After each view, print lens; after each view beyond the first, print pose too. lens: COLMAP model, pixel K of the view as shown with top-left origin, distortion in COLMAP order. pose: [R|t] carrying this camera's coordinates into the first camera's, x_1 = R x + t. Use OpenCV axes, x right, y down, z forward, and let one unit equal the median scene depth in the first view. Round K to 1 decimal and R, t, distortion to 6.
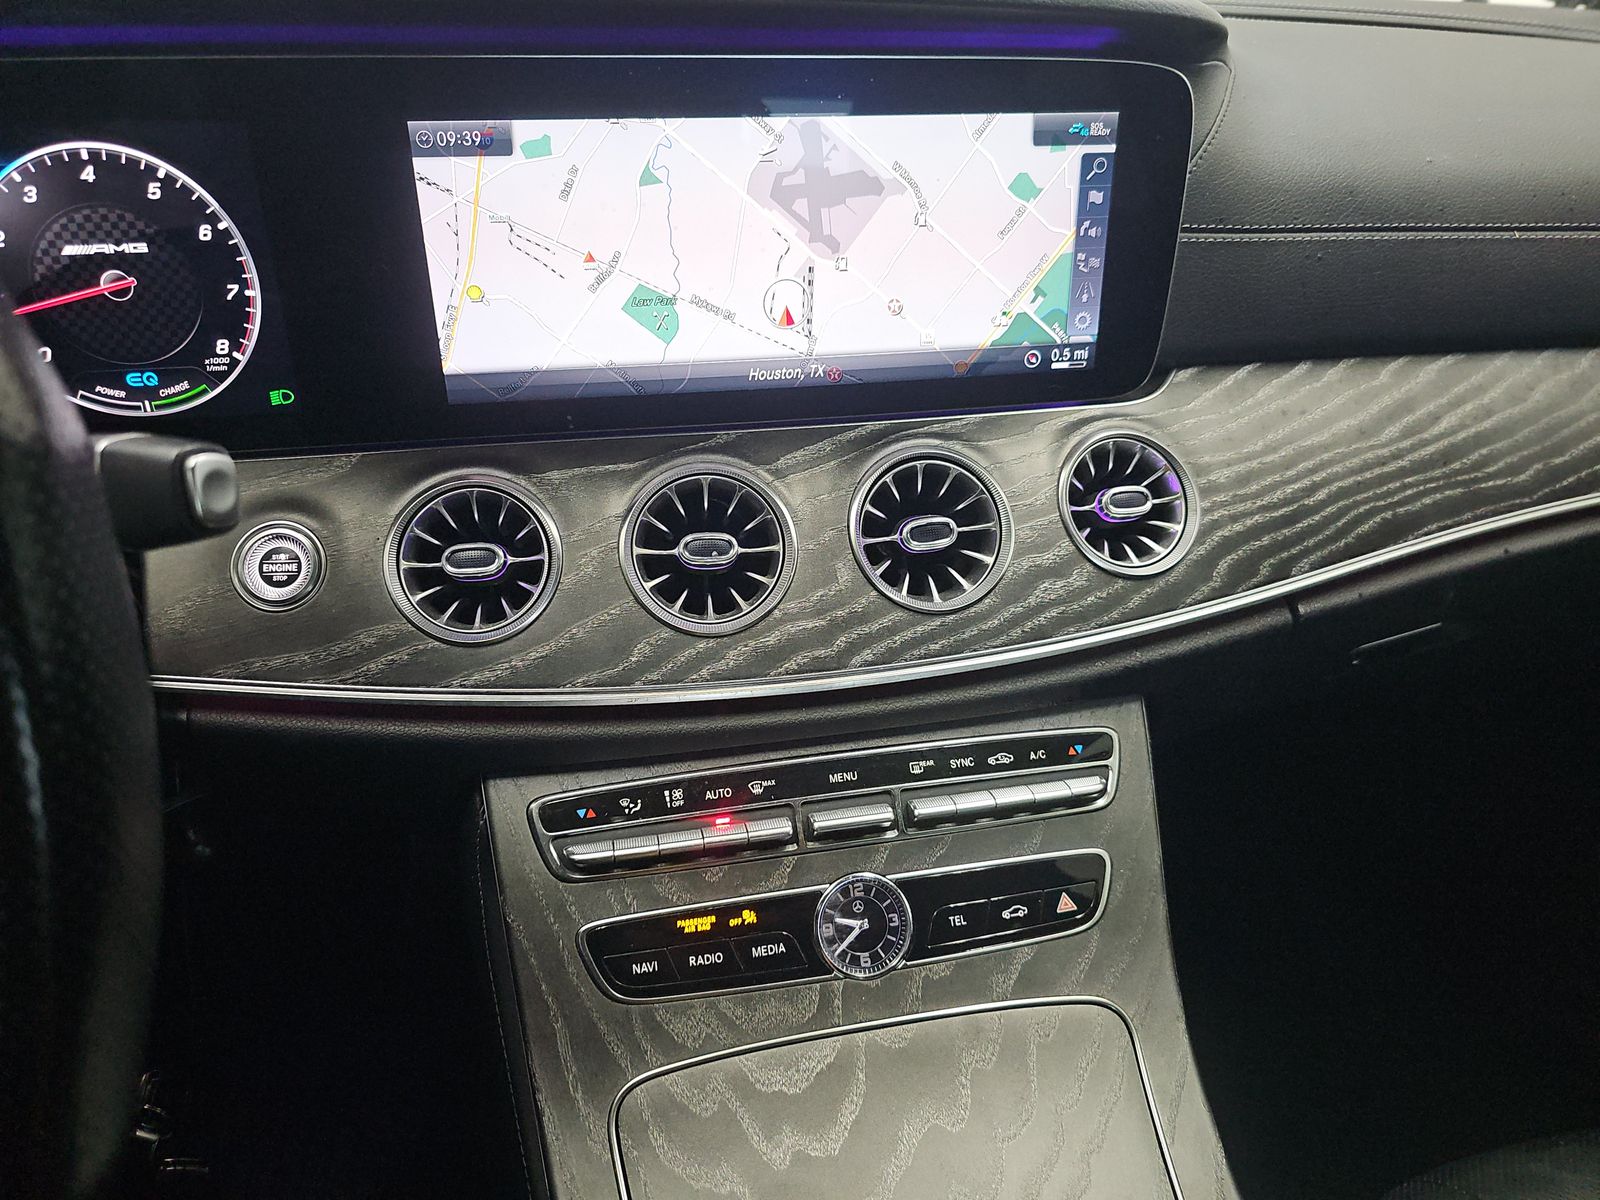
lens RADIAL K [[1006.6, 0, 786.4], [0, 1006.6, 571.2], [0, 0, 1]] dist [0.061258, -0.058102]
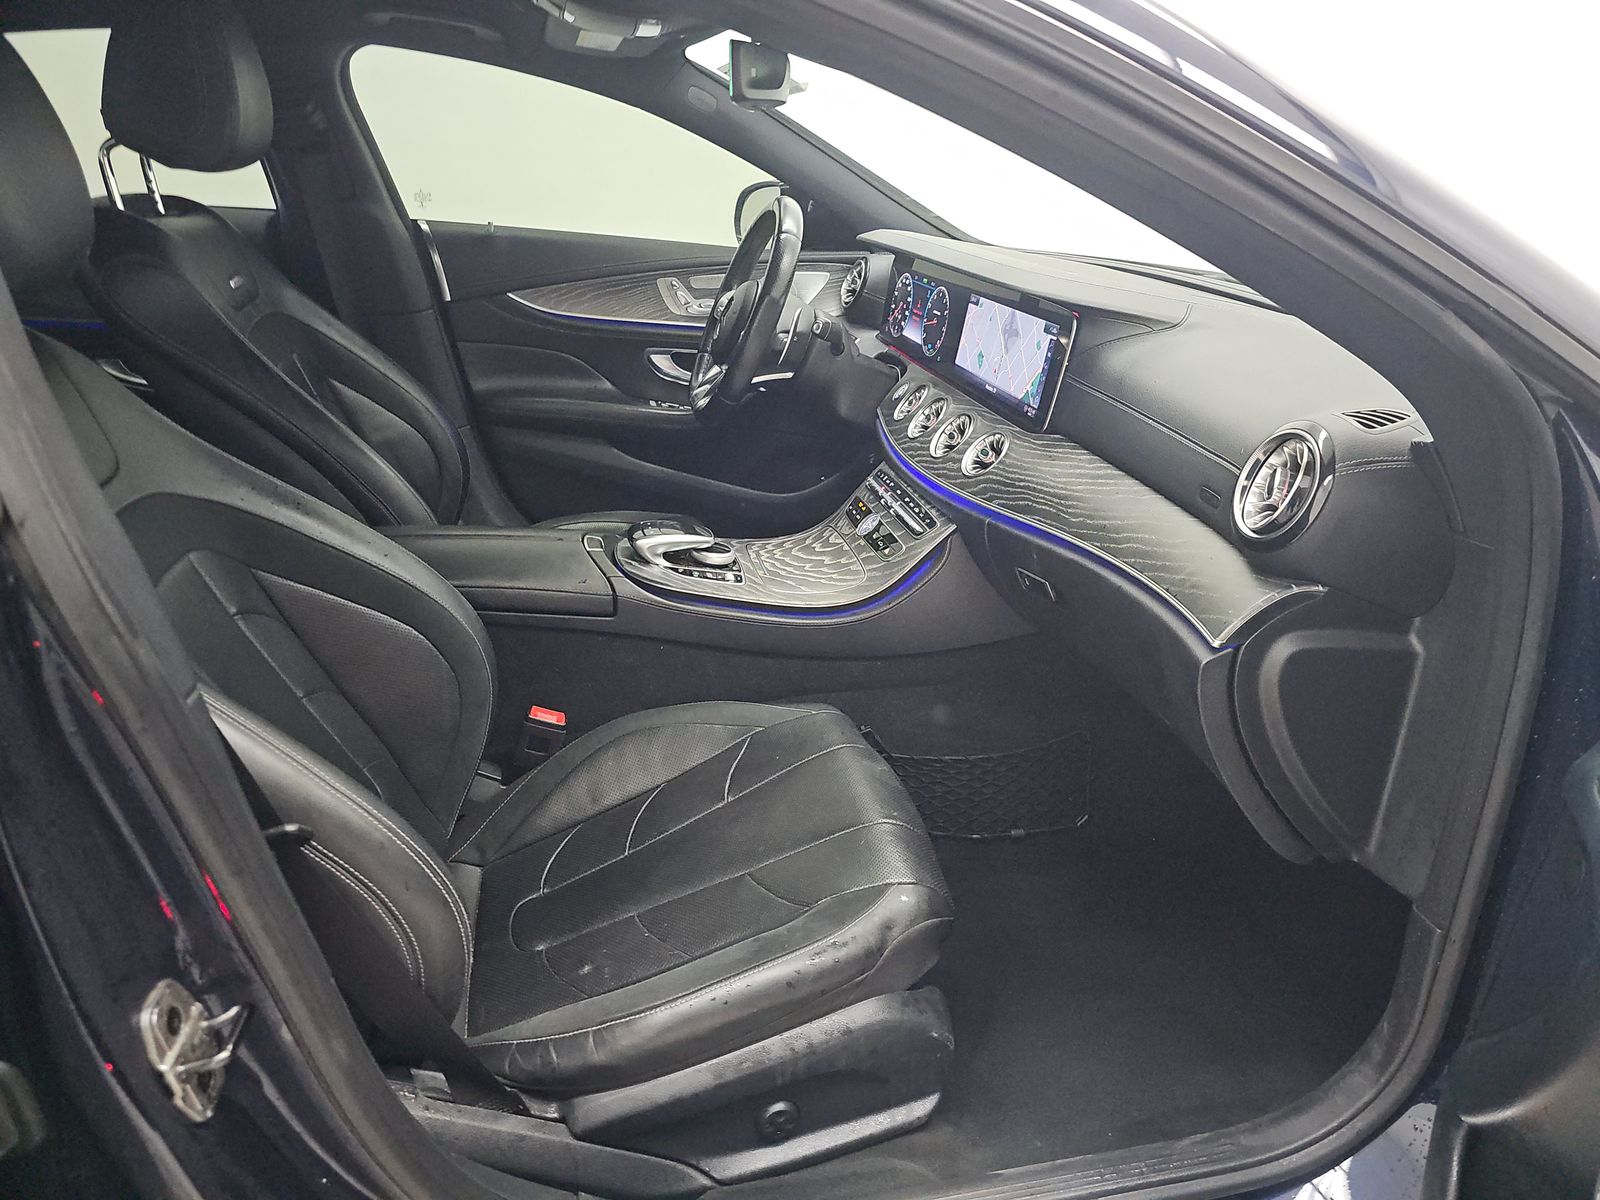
lens RADIAL K [[1006.6, 0, 786.4], [0, 1006.6, 571.2], [0, 0, 1]] dist [0.061258, -0.058102]
pose [[0.030381, 0.375234, -0.926432, 2.840135], [-0.543091, 0.784306, 0.299859, -0.331777], [0.839124, 0.494027, 0.227615, 0.096439]]
